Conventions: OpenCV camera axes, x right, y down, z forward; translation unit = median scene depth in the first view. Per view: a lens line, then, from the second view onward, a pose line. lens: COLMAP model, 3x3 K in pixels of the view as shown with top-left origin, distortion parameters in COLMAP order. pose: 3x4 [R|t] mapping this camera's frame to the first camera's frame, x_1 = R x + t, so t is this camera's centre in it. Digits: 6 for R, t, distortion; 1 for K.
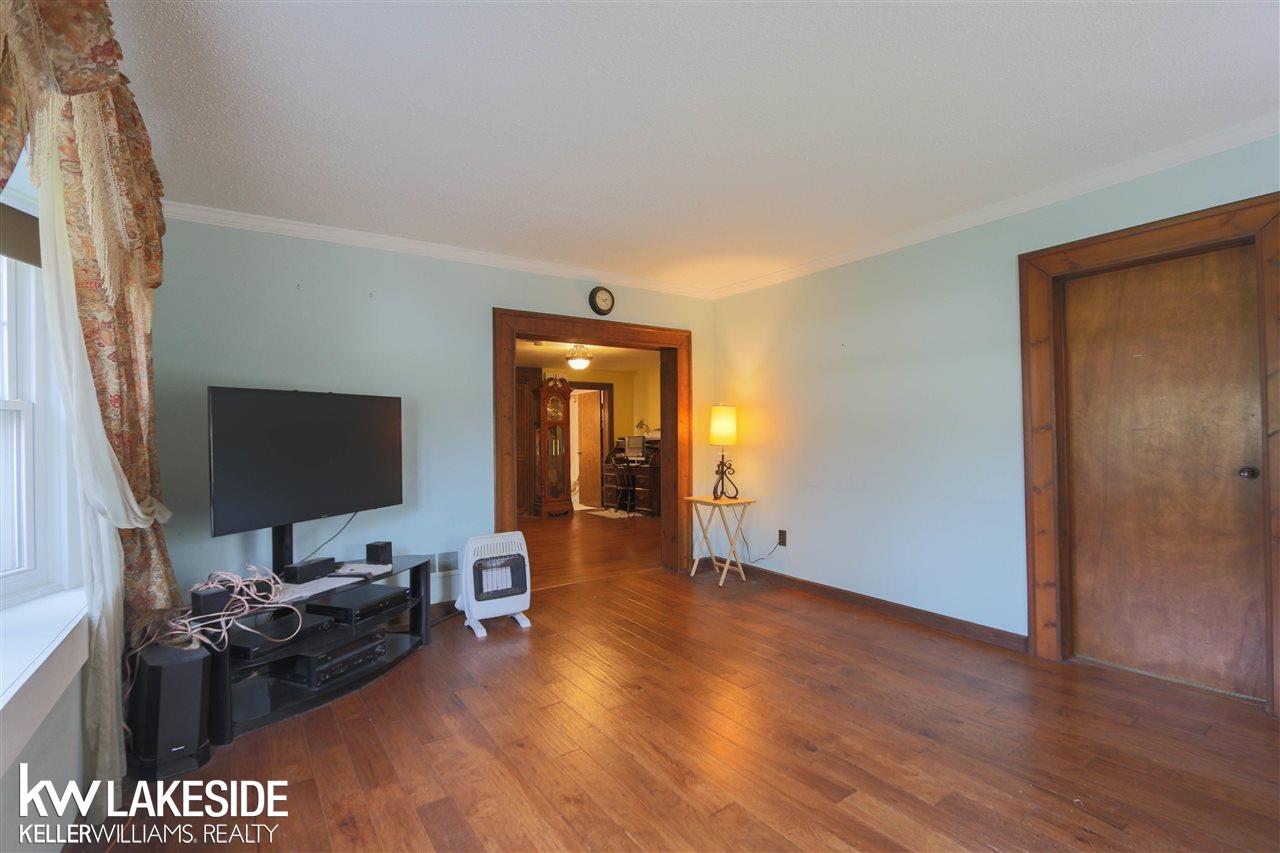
lens RADIAL K [[589.3, 0, 635.3], [0, 589.3, 433.7], [0, 0, 1]] dist [0.001747, 0.000867]
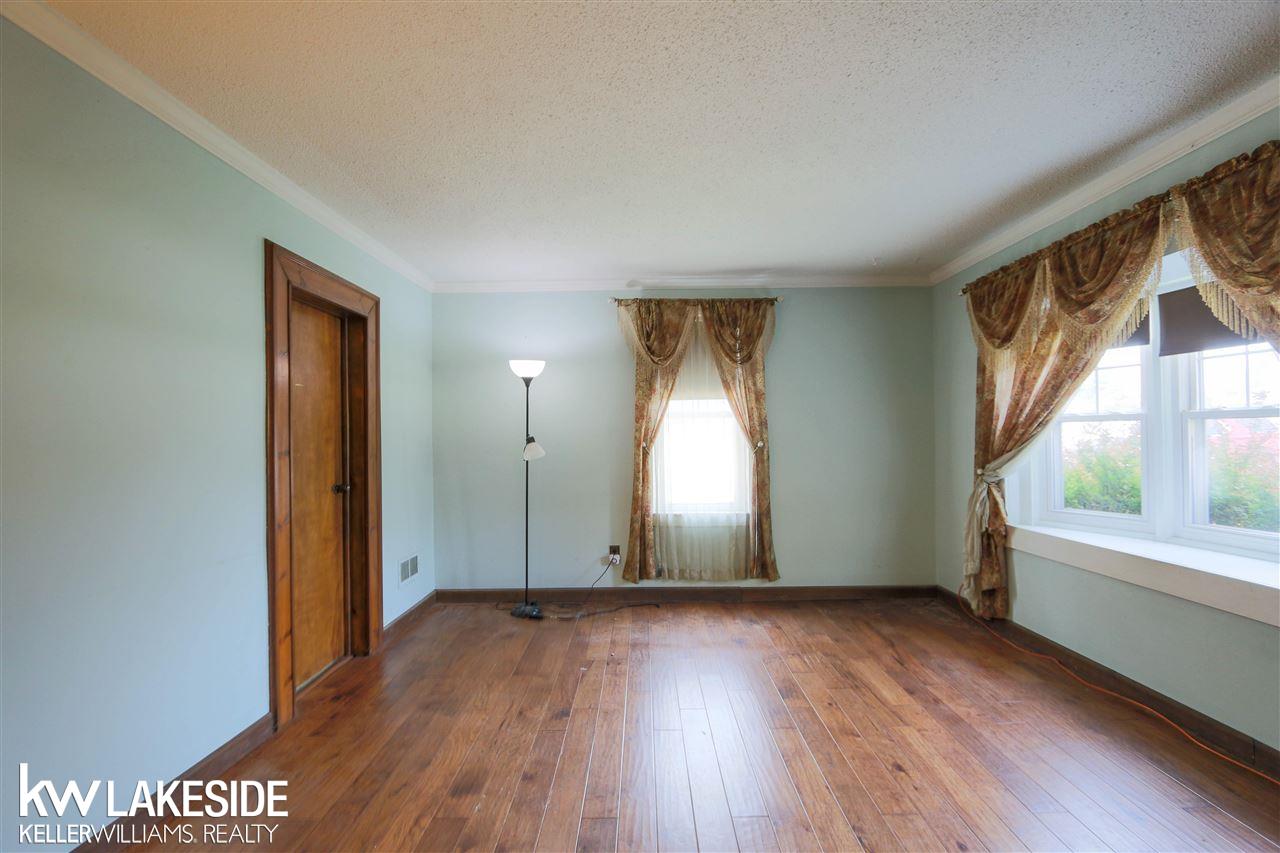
lens RADIAL K [[589.3, 0, 635.3], [0, 589.3, 433.7], [0, 0, 1]] dist [0.001747, 0.000867]
pose [[-0.820707, 0.030878, 0.570515, -0.108740], [0.022543, 0.999511, -0.021668, -0.003992], [-0.570905, -0.004922, -0.821001, 0.693332]]
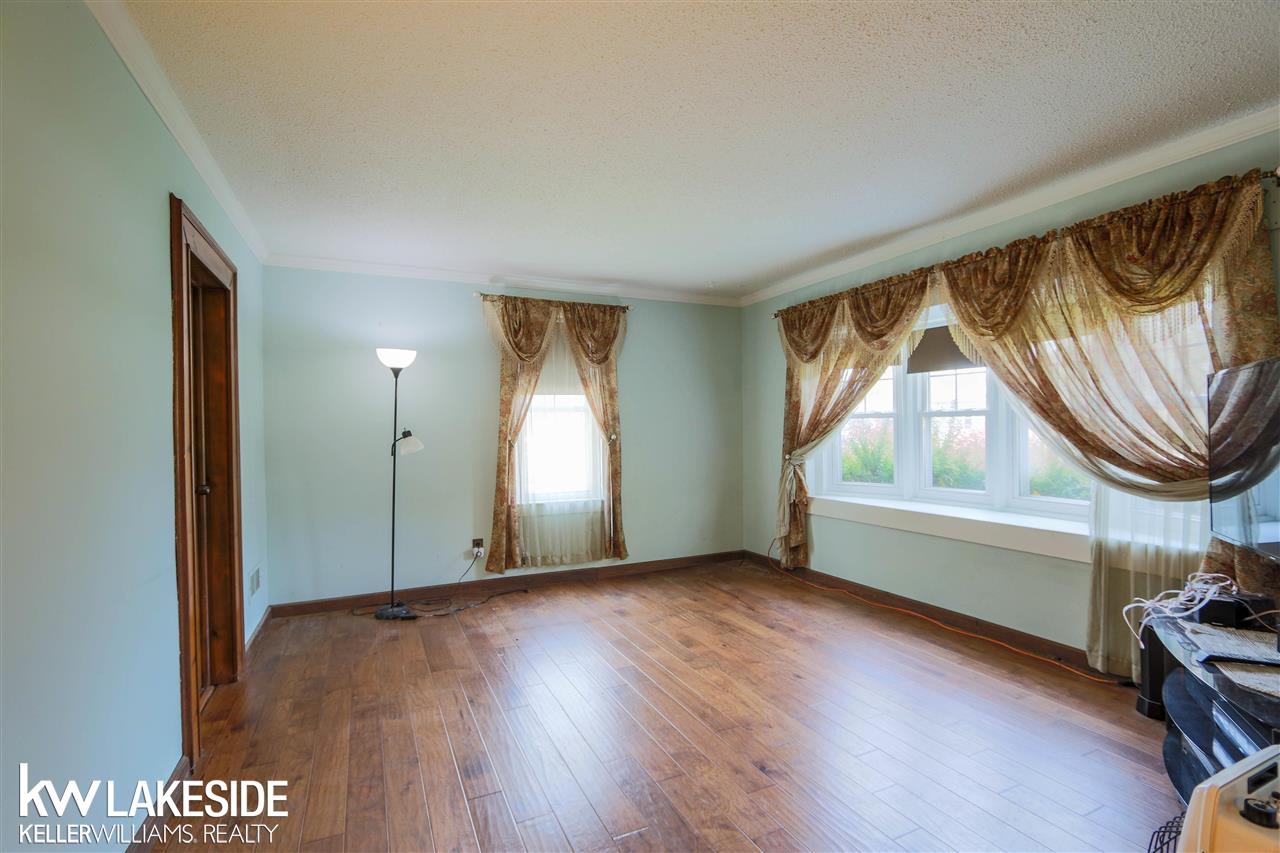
lens RADIAL K [[589.3, 0, 635.3], [0, 589.3, 433.7], [0, 0, 1]] dist [0.001747, 0.000867]
pose [[-0.985145, 0.029870, 0.169105, 0.011249], [0.029926, 0.999550, -0.002215, -0.004969], [-0.169095, 0.002878, -0.985595, 0.797087]]
